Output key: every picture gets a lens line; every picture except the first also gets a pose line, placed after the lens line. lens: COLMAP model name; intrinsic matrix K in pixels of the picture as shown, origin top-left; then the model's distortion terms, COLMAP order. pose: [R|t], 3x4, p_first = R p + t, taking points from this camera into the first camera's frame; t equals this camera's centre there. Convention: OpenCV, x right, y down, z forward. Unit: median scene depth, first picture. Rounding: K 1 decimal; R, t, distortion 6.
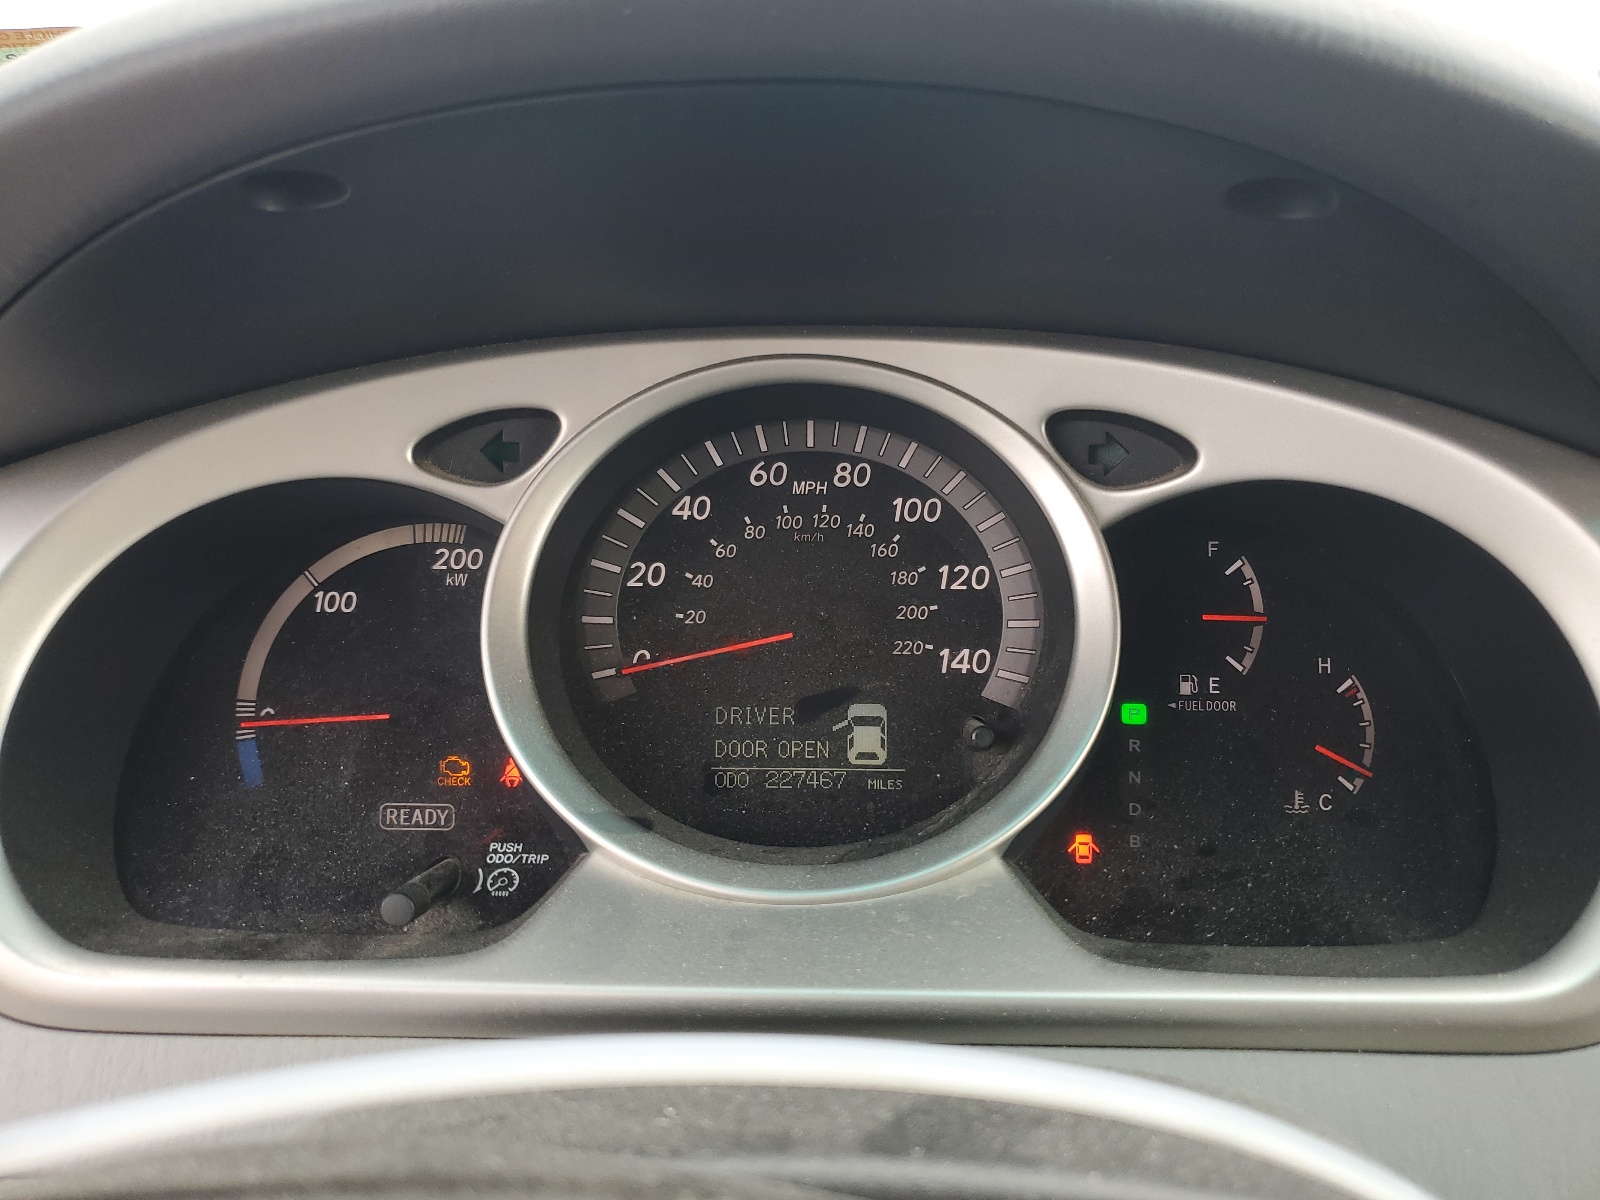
lens RADIAL K [[1213.7, 0, 799.4], [0, 1213.7, 598.7], [0, 0, 1]] dist [-0.001976, -0.000466]
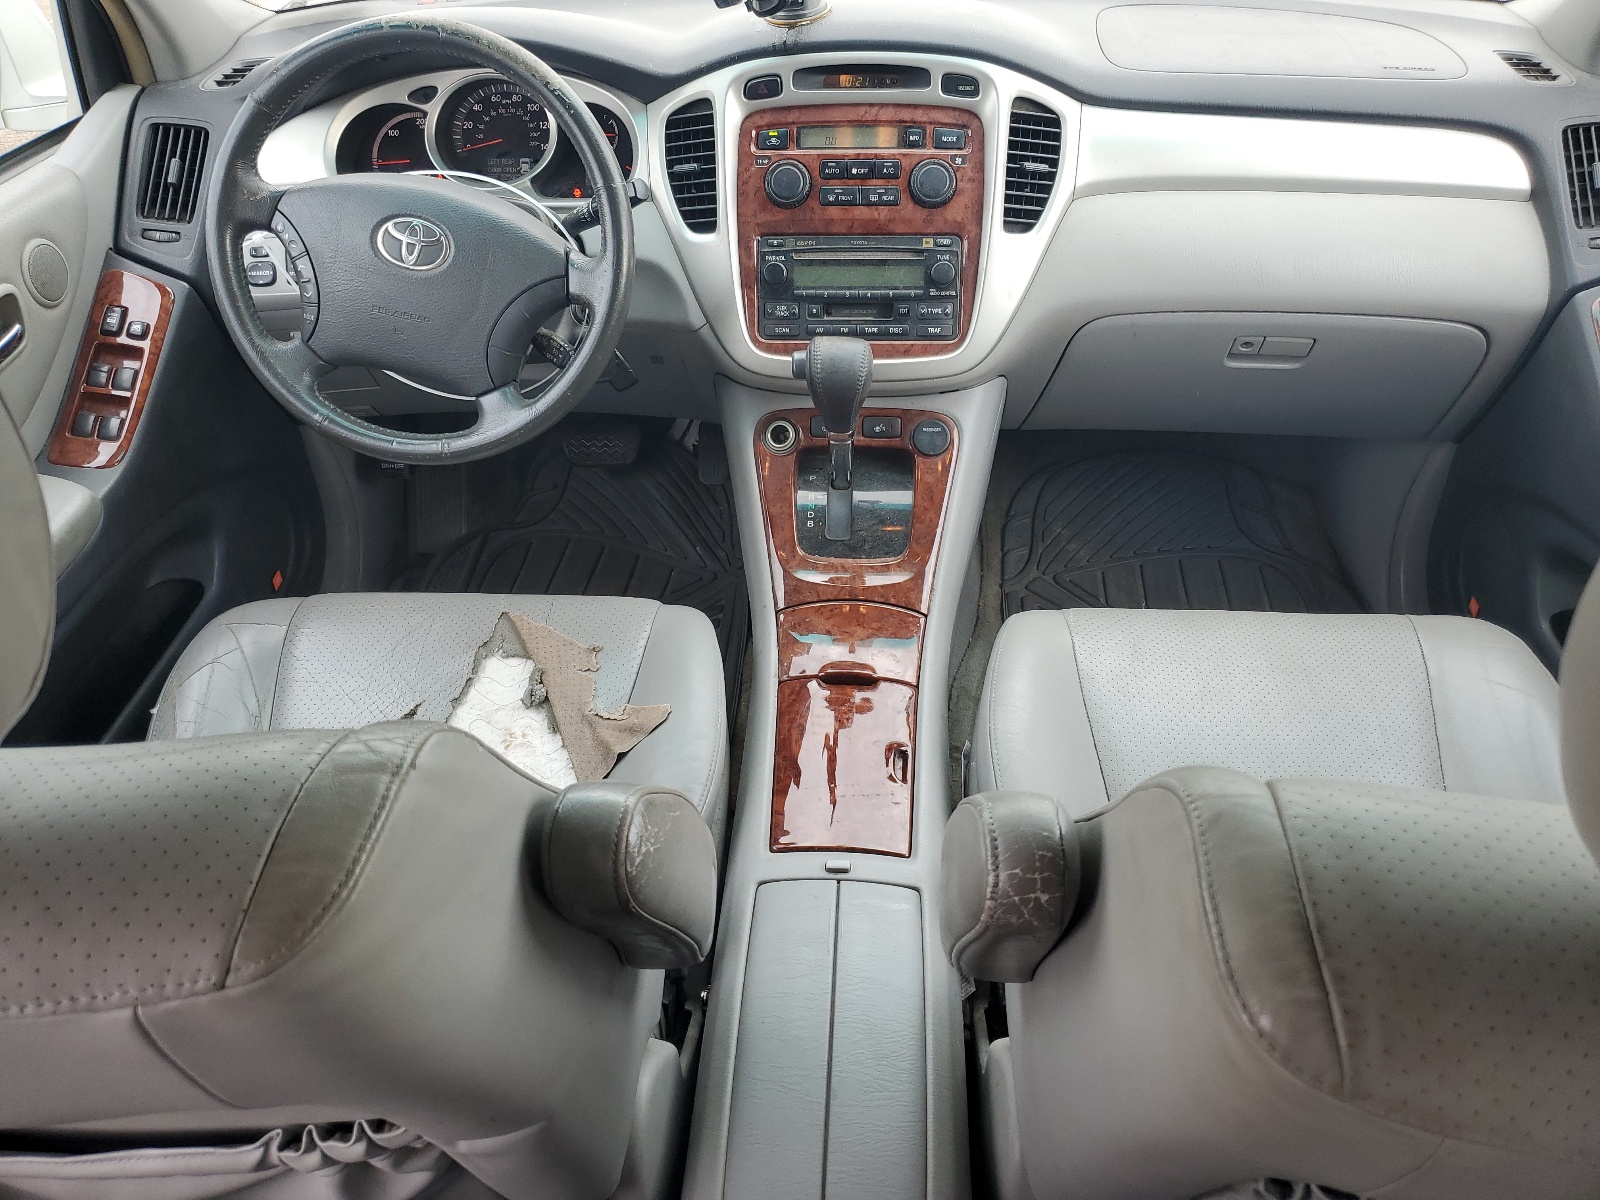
lens RADIAL K [[1213.7, 0, 800.9], [0, 1213.7, 599.5], [0, 0, 1]] dist [-0.001976, -0.000466]
pose [[0.999595, 0.005807, -0.027859, 1.120077], [0.003604, 0.945236, 0.326369, 0.161819], [0.028228, -0.326337, 0.944832, -3.358245]]
